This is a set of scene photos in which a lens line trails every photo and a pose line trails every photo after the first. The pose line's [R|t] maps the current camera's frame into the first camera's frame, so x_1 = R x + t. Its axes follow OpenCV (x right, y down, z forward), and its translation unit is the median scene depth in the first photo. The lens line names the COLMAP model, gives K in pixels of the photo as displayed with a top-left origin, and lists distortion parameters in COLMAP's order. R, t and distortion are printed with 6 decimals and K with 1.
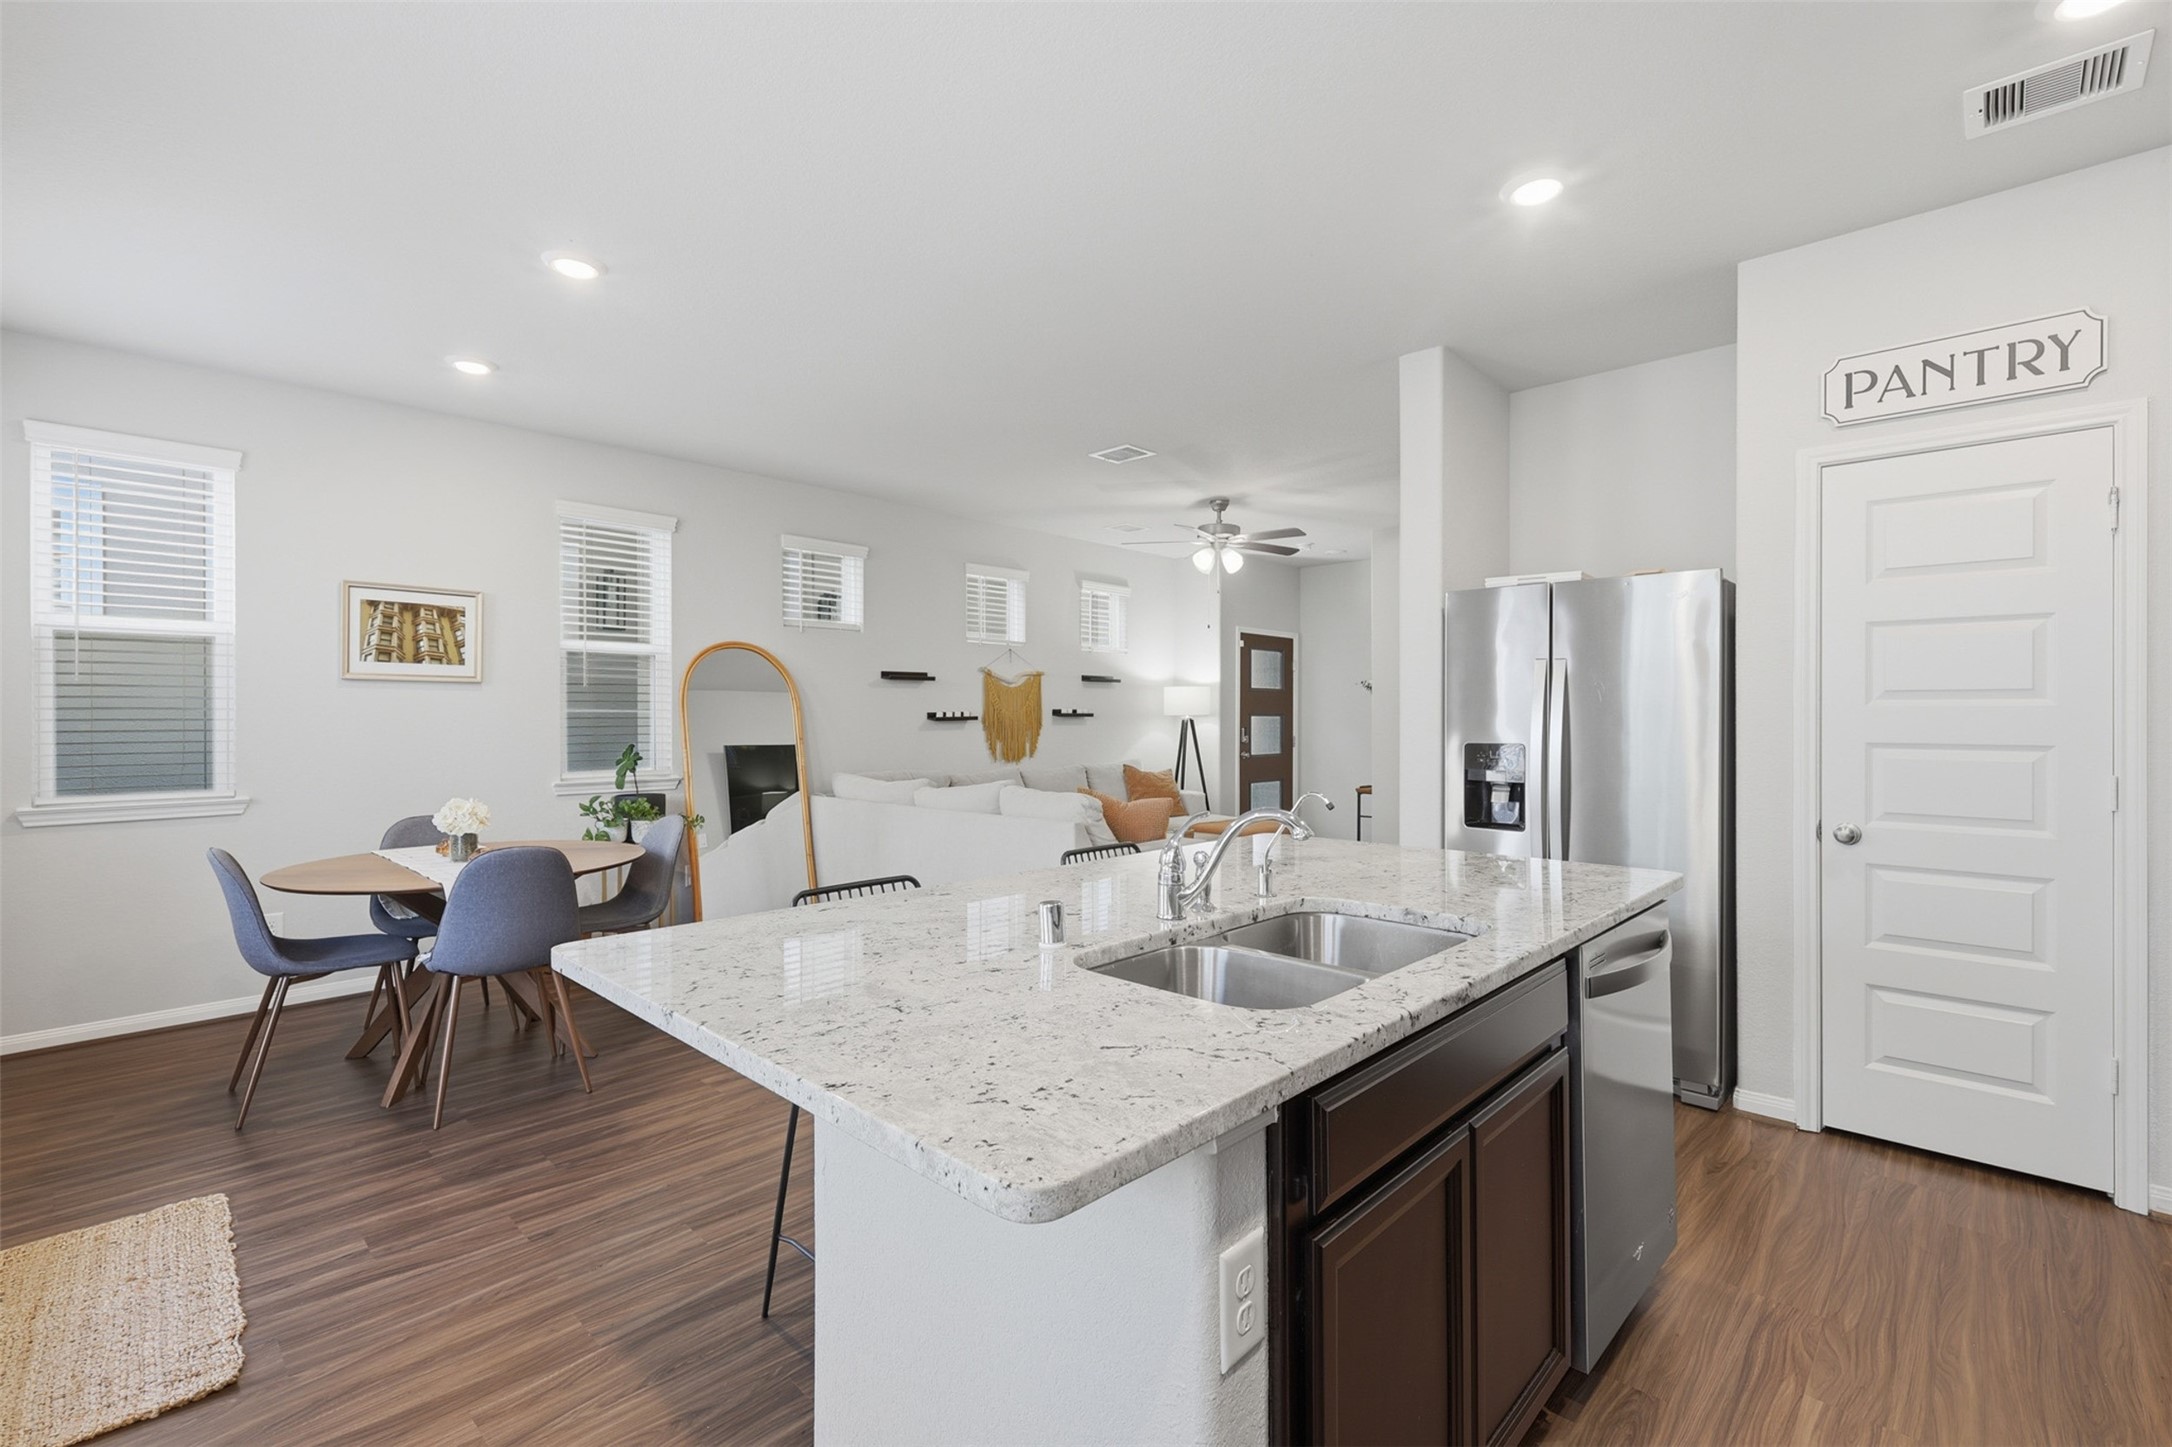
lens RADIAL K [[949.3, 0, 1095.0], [0, 949.3, 716.1], [0, 0, 1]] dist [0.006612, 0.001170]
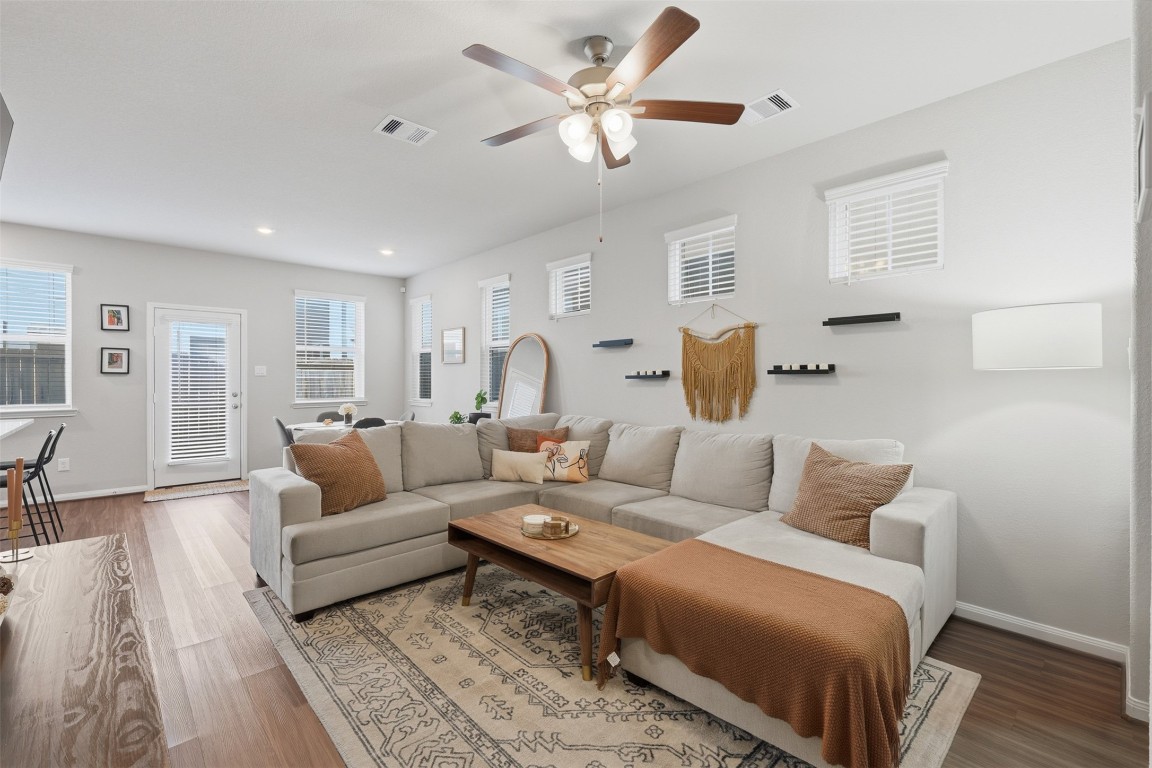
lens RADIAL K [[503.5, 0, 569.8], [0, 503.5, 383.1], [0, 0, 1]] dist [0.006612, 0.001170]
pose [[-0.074832, 0.007515, -0.997168, 1.098024], [0.001141, 0.999972, 0.007450, 0.013961], [0.997195, -0.000580, -0.074839, 2.286568]]
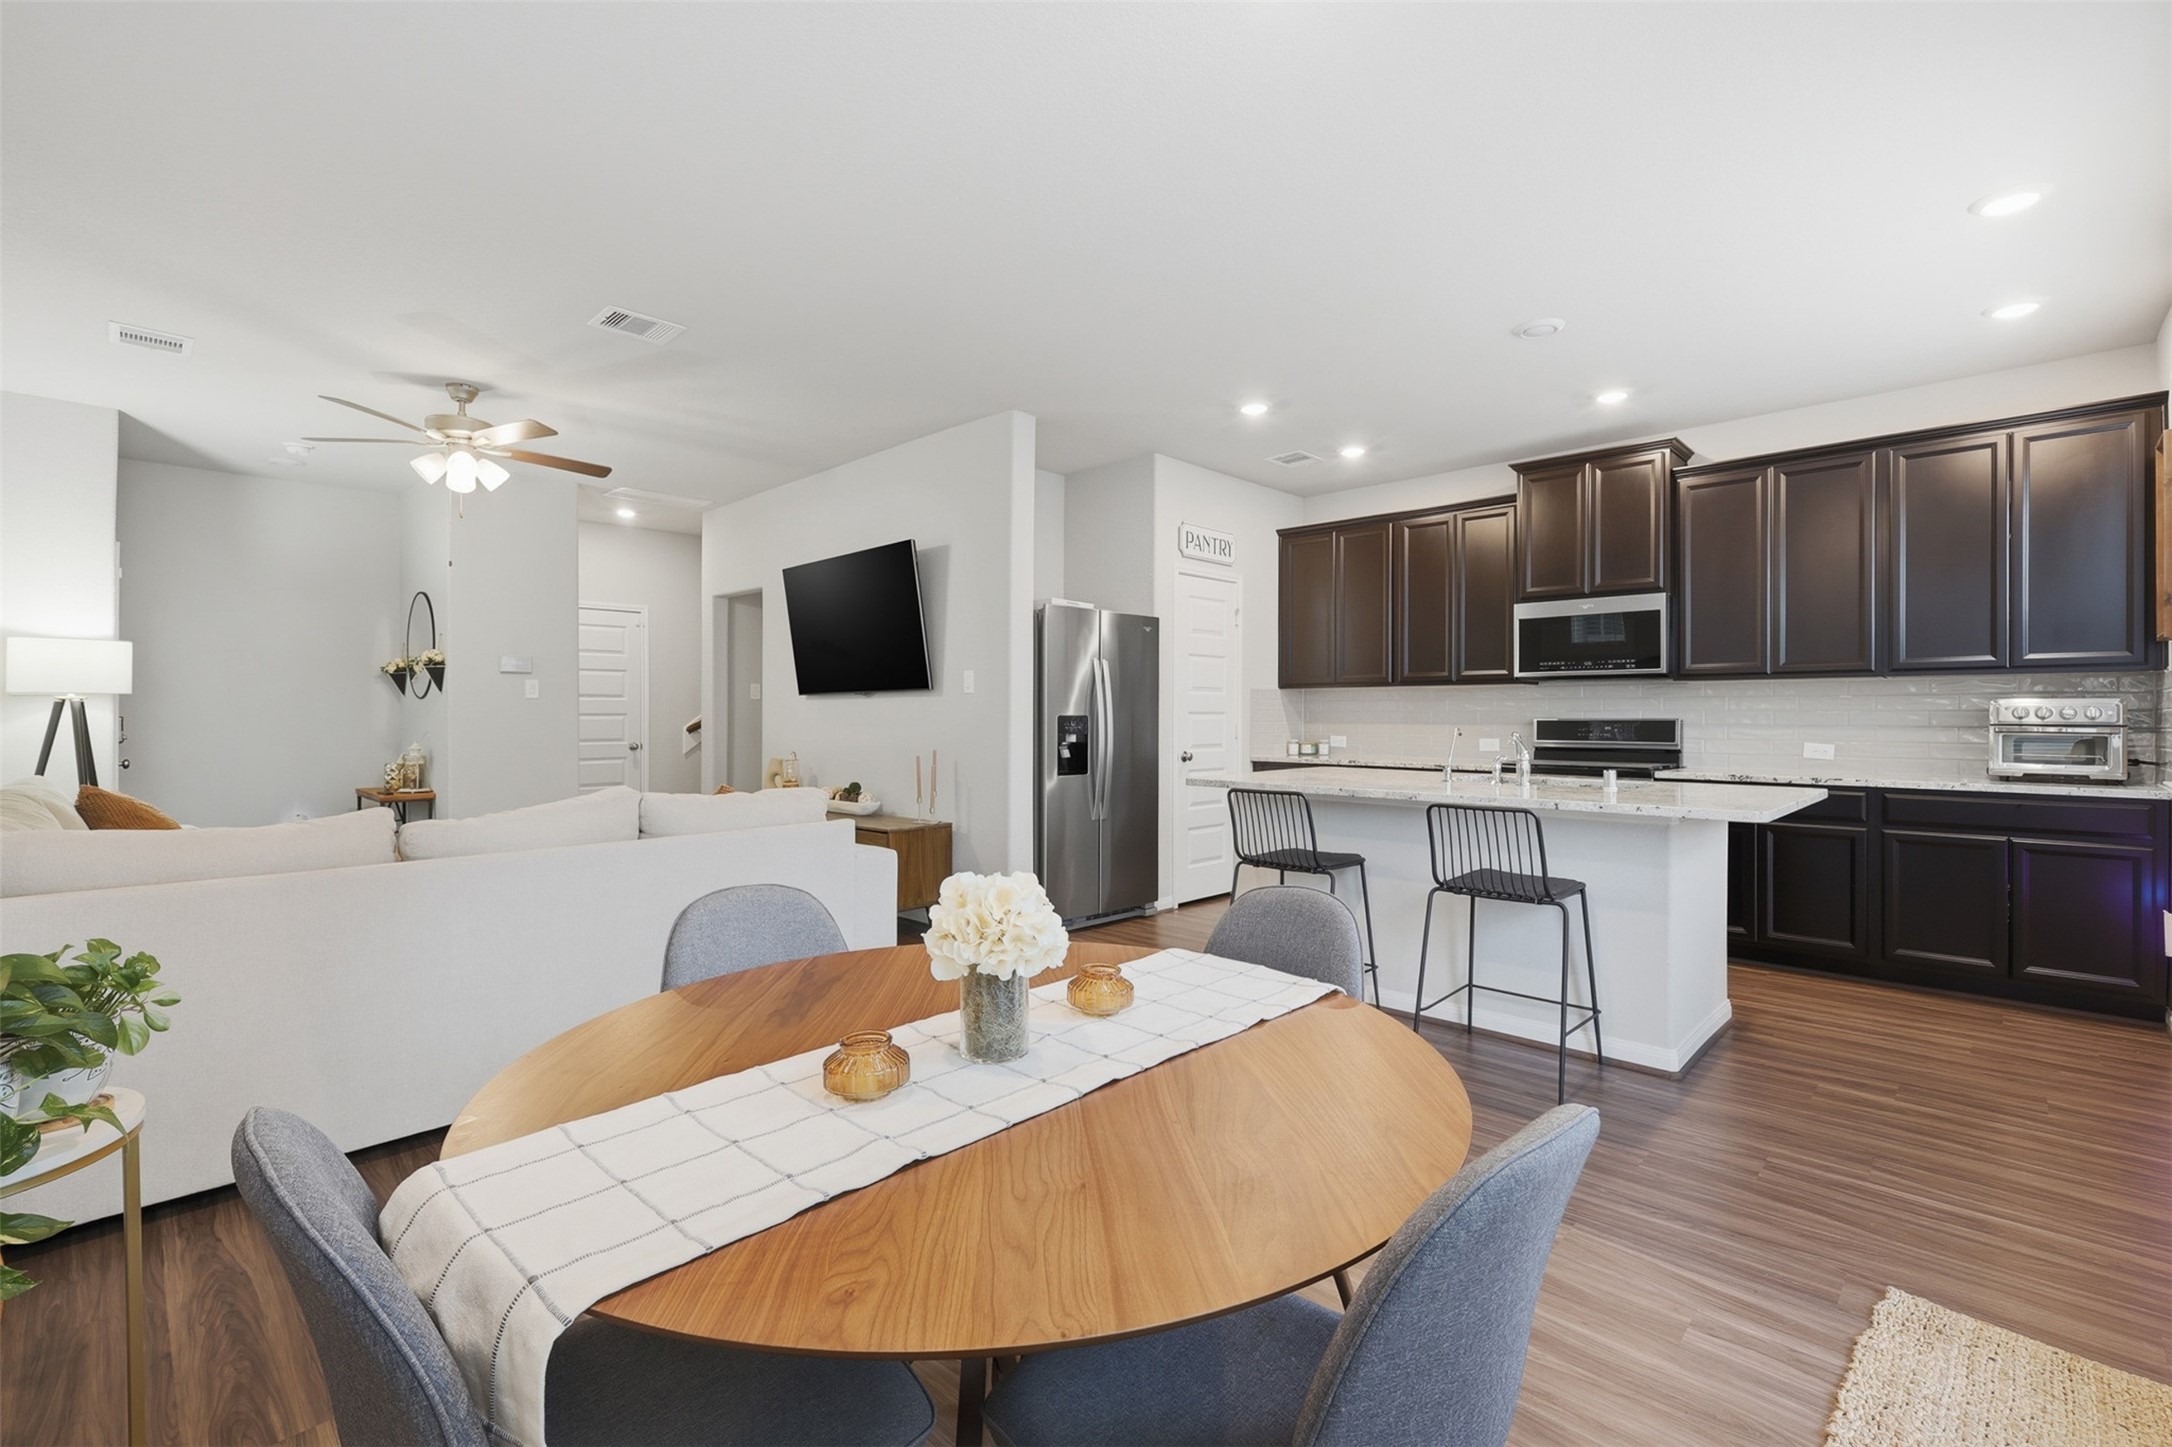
lens RADIAL K [[949.3, 0, 1088.3], [0, 949.3, 714.9], [0, 0, 1]] dist [0.006612, 0.001170]
pose [[0.011916, 0.000186, 0.999929, -1.273028], [0.000079, 1.000000, -0.000187, 0.036023], [-0.999929, 0.000081, 0.011916, 1.212088]]
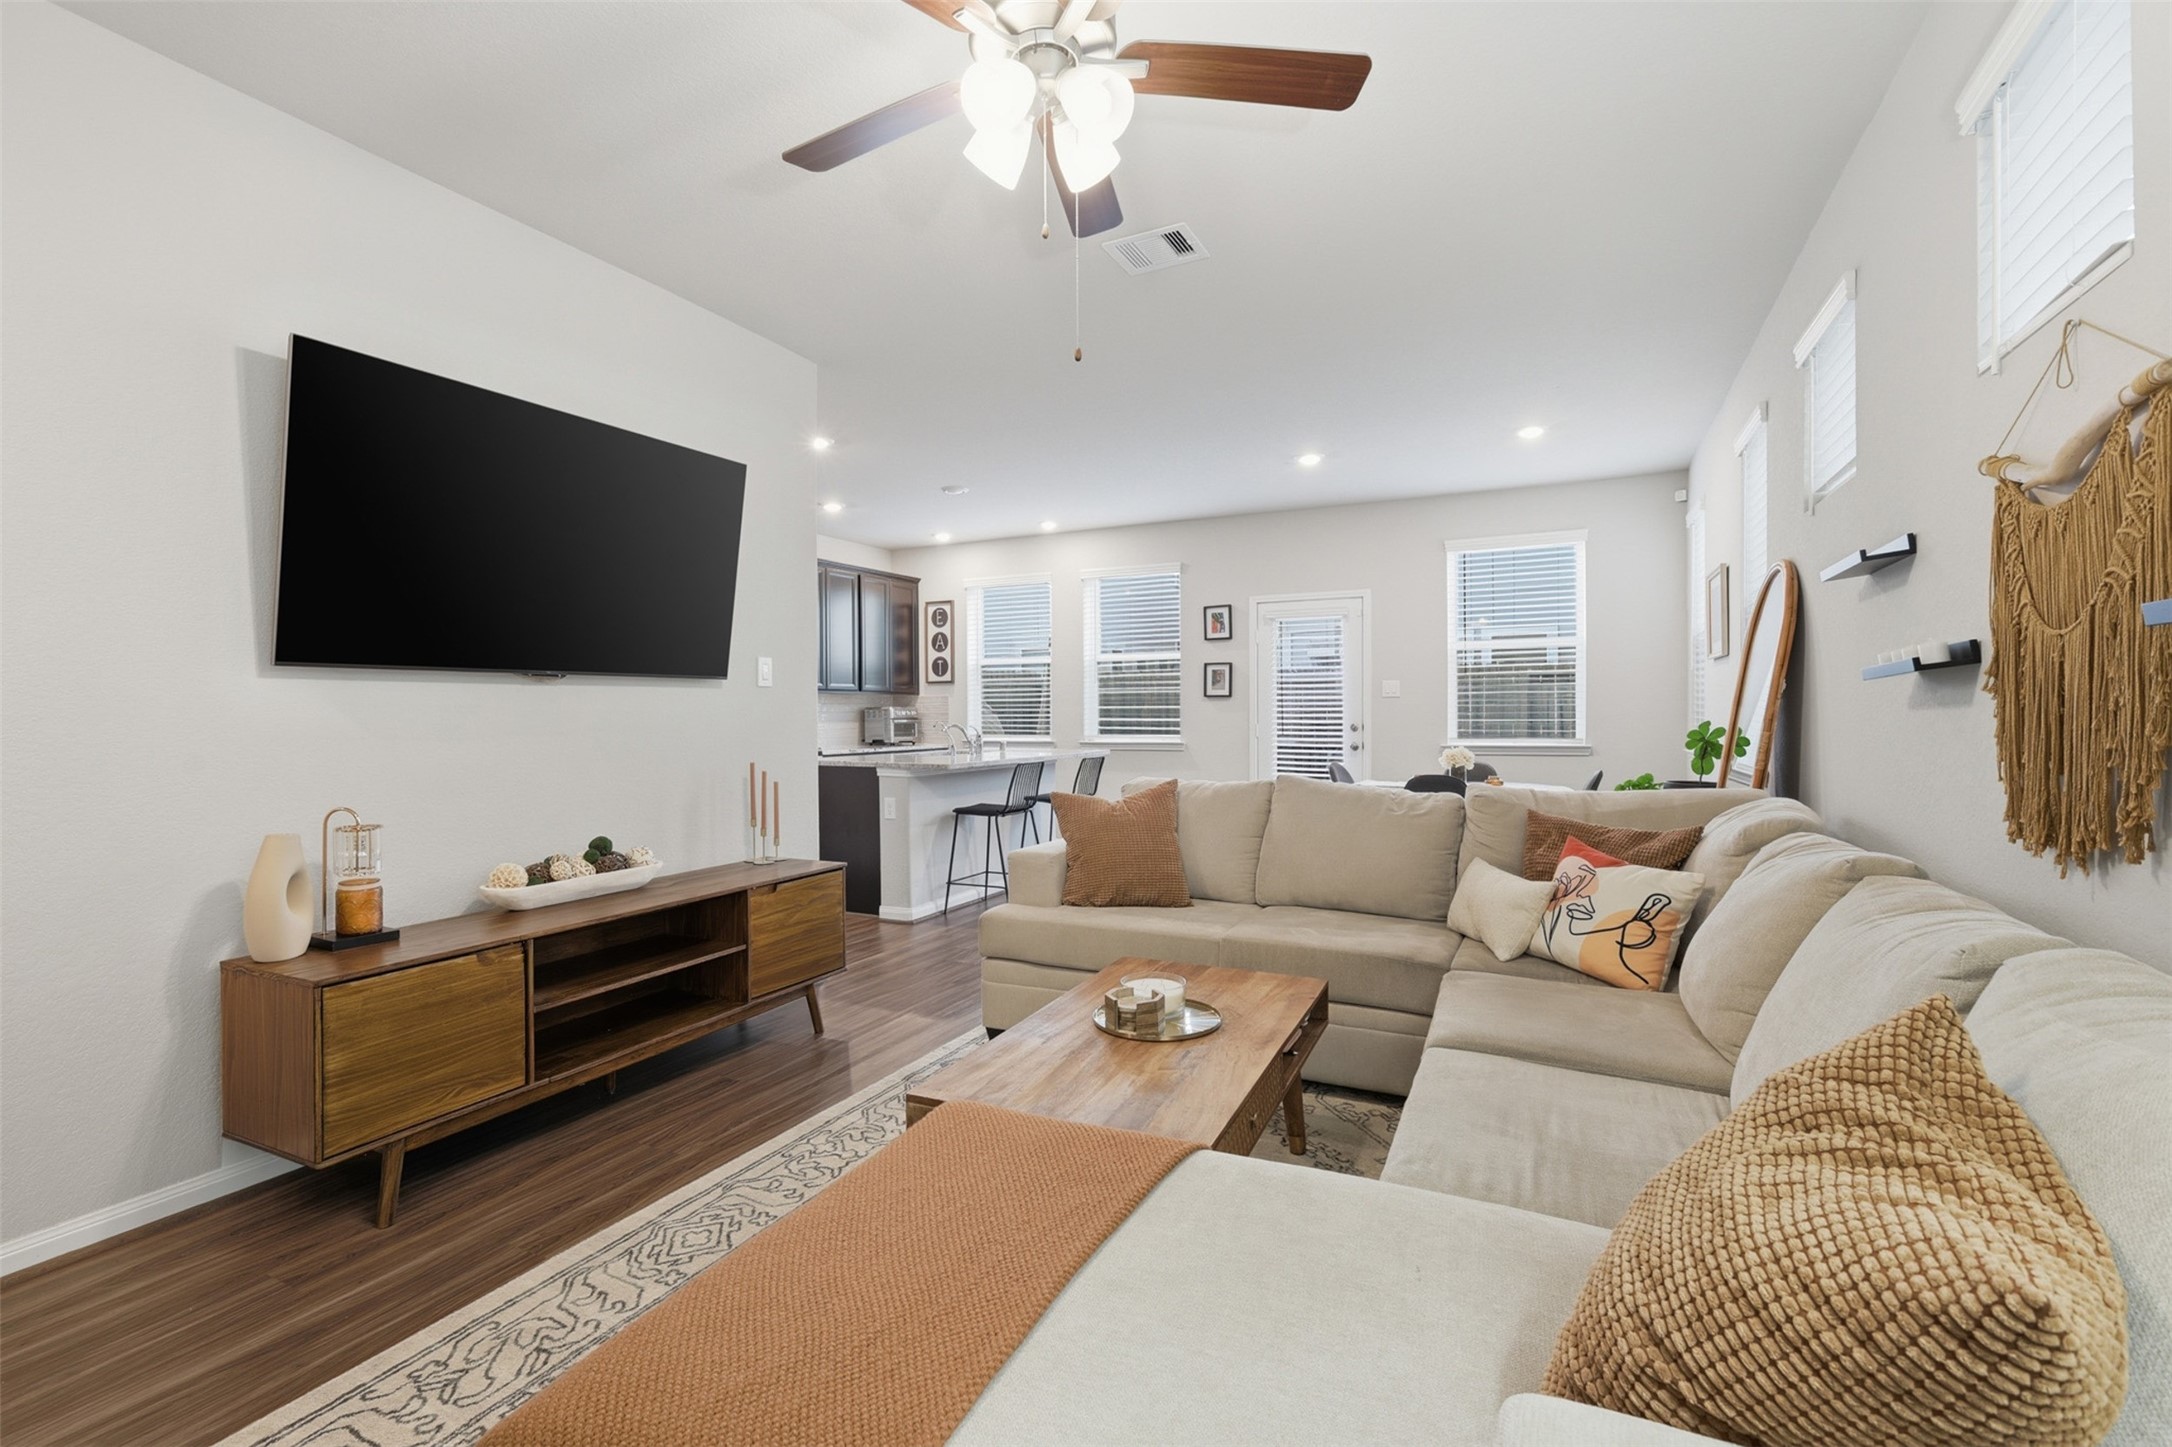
lens RADIAL K [[949.3, 0, 1087.5], [0, 949.3, 718.0], [0, 0, 1]] dist [0.006612, 0.001170]
pose [[-0.957628, 0.005734, -0.287950, 0.461362], [0.004583, 0.999979, 0.004671, 0.037072], [0.287971, 0.003153, -0.957634, 2.917775]]
